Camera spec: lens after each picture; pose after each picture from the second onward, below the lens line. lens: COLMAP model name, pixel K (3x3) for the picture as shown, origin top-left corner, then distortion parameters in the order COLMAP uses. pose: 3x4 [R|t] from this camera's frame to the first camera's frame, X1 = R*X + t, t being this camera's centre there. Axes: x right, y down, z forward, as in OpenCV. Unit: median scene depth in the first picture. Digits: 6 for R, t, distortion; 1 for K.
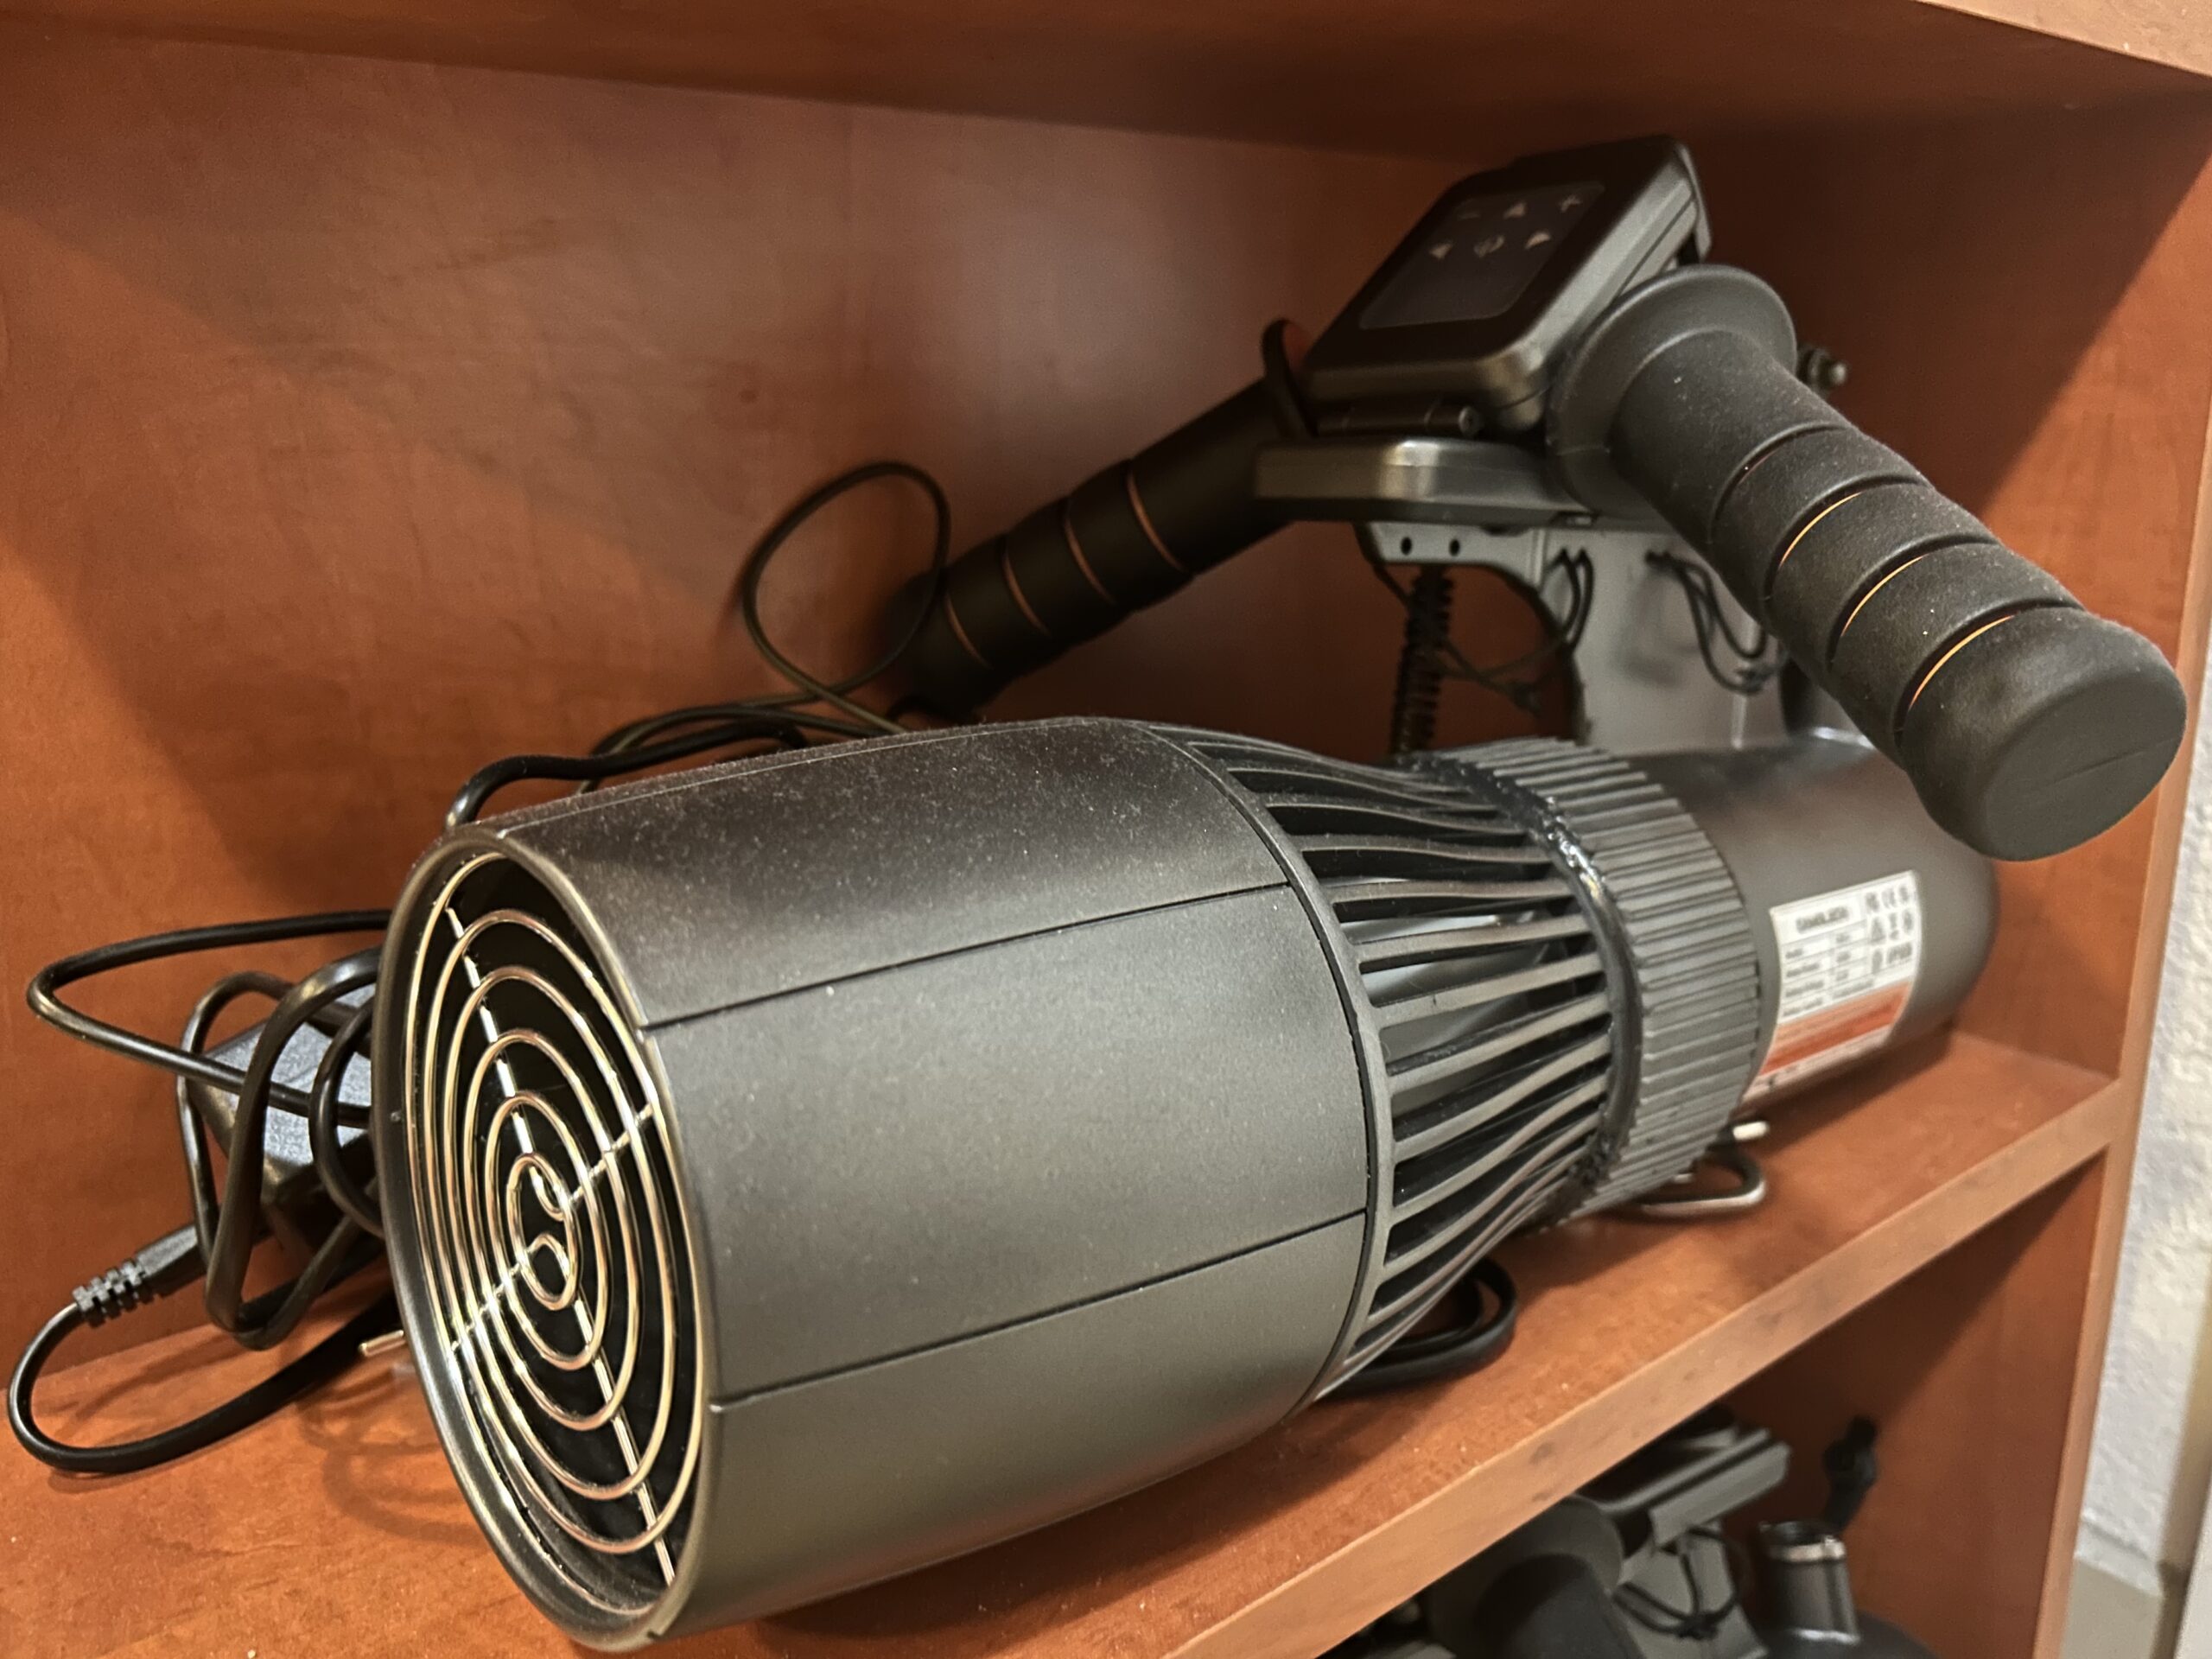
lens RADIAL K [[1672.6, 0, 1127.7], [0, 1672.6, 847.2], [0, 0, 1]] dist [0.022525, -0.033996]
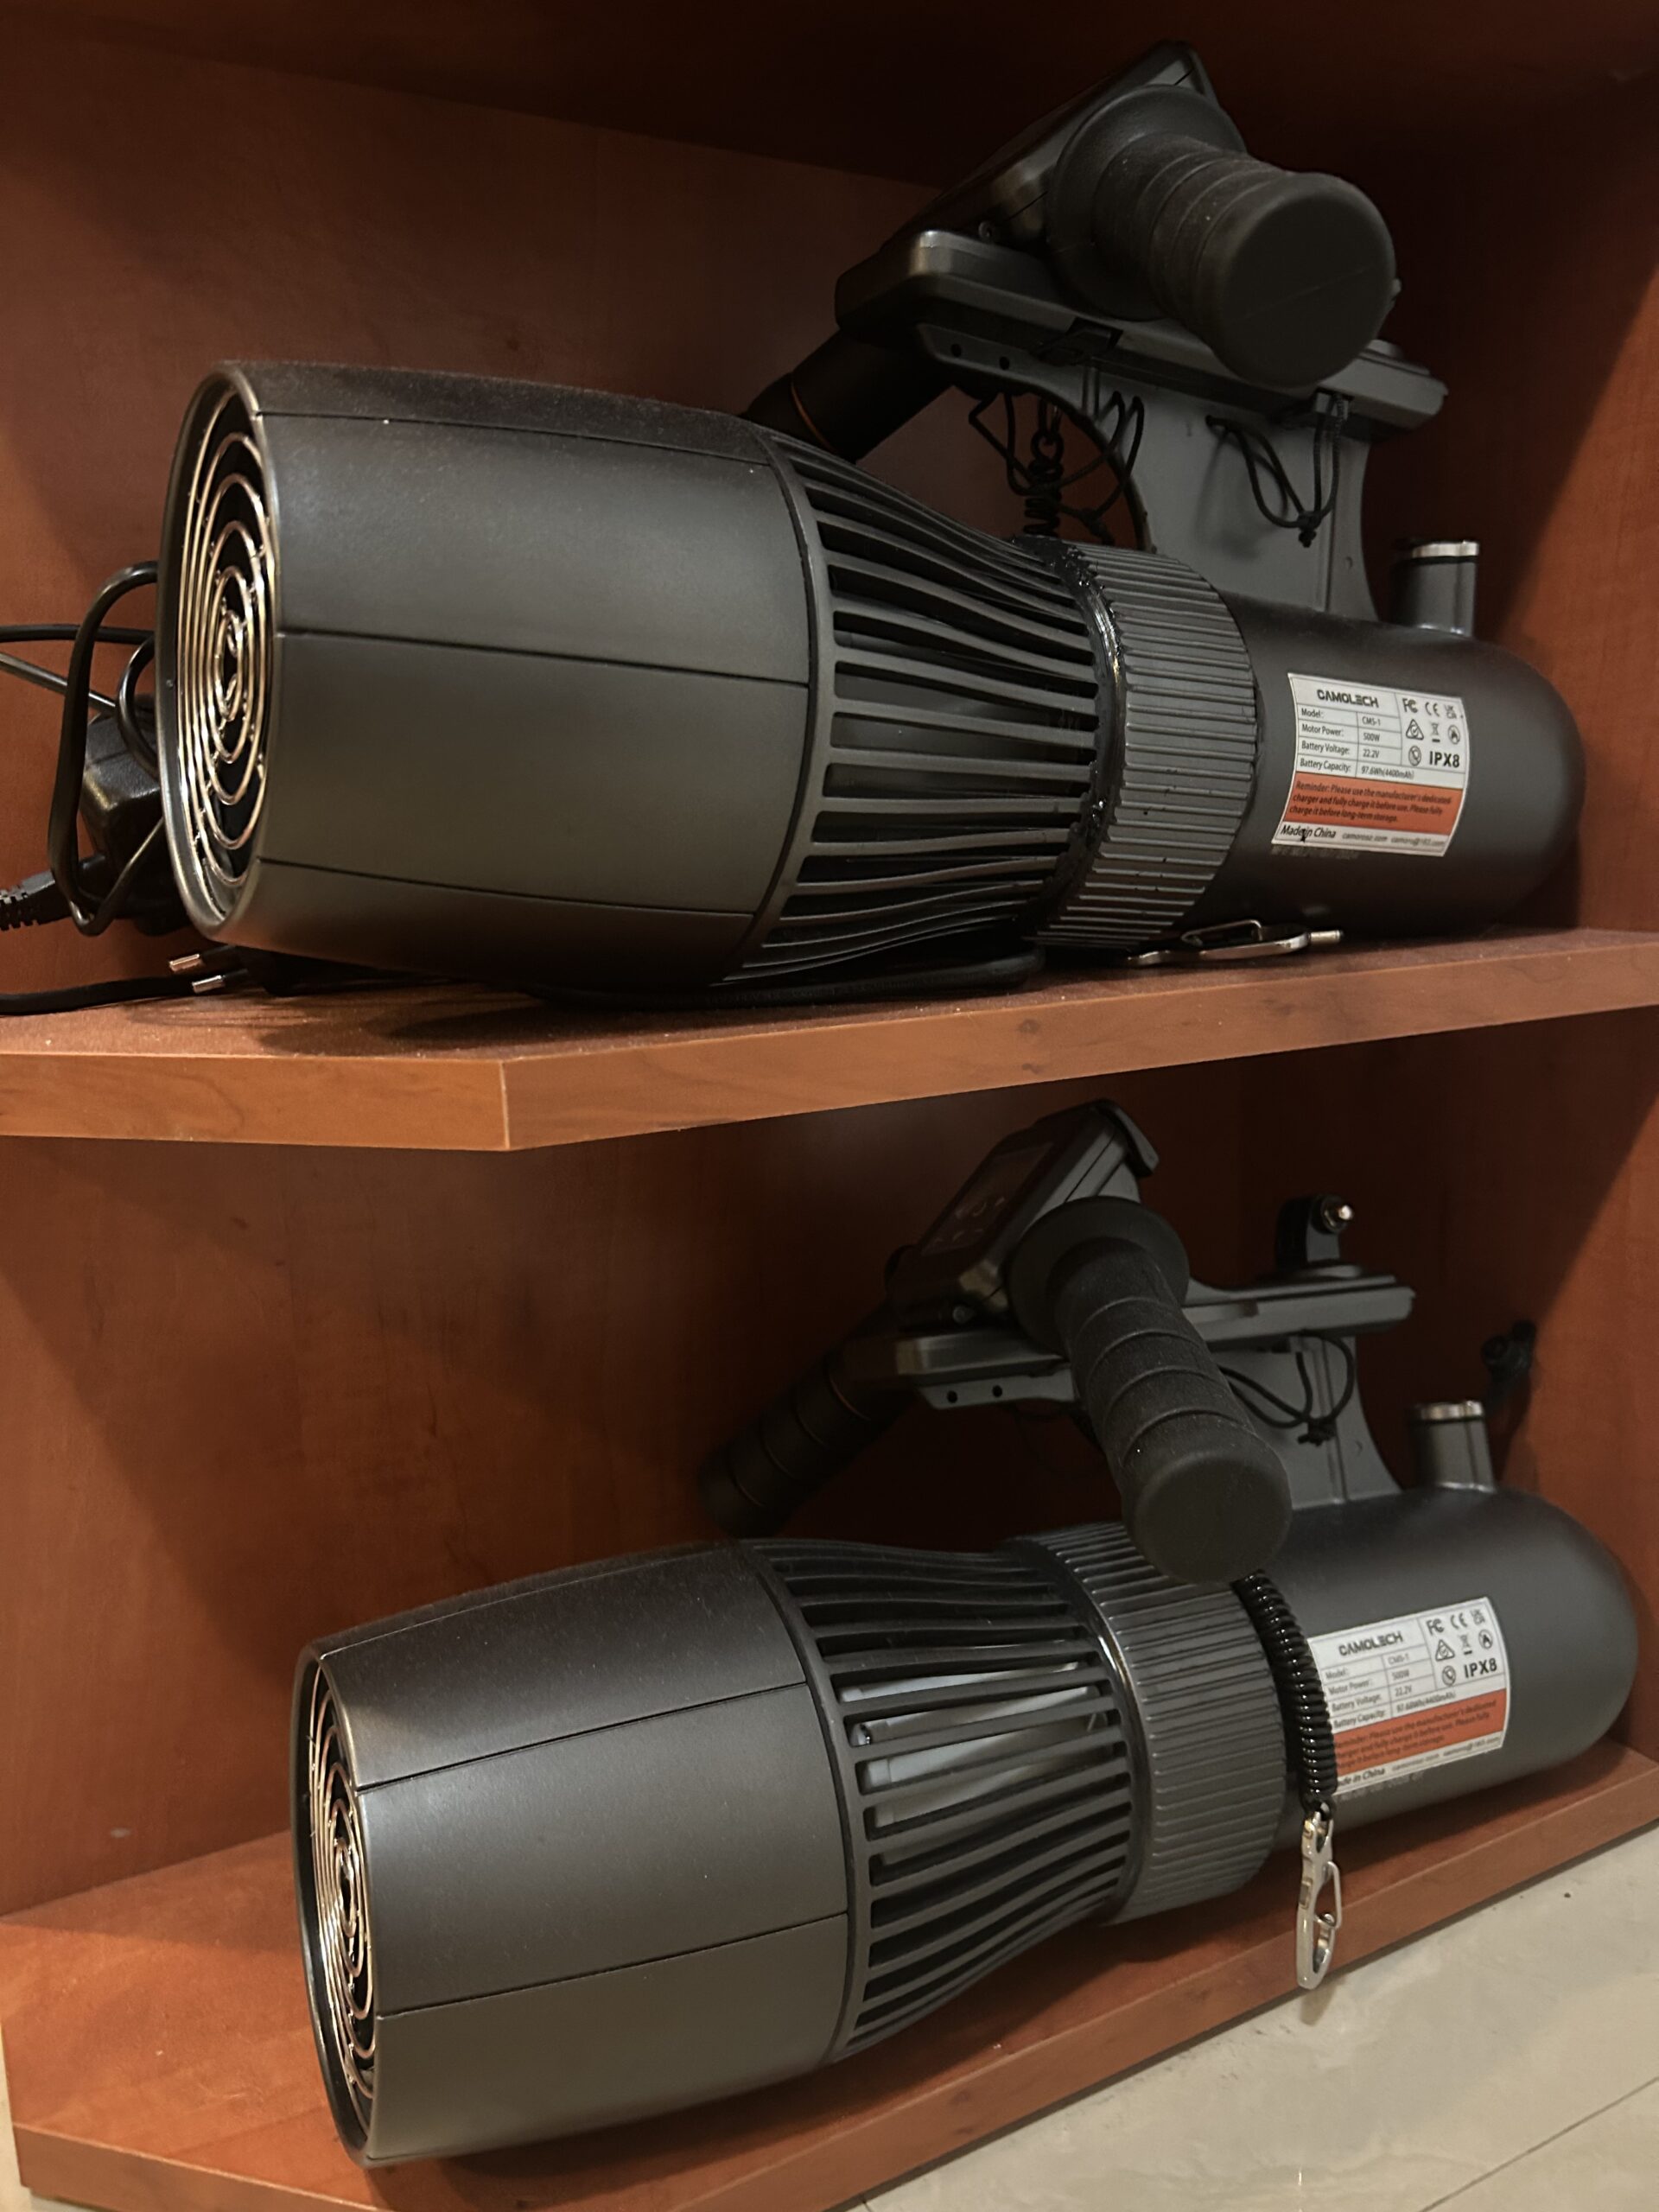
lens RADIAL K [[1672.6, 0, 847.3], [0, 1672.6, 1105.1], [0, 0, 1]] dist [0.022525, -0.033996]
pose [[0.986408, 0.016963, -0.163439, 0.304214], [-0.031202, 0.995896, -0.084956, 0.508258], [0.161327, 0.088901, 0.982889, -0.227133]]
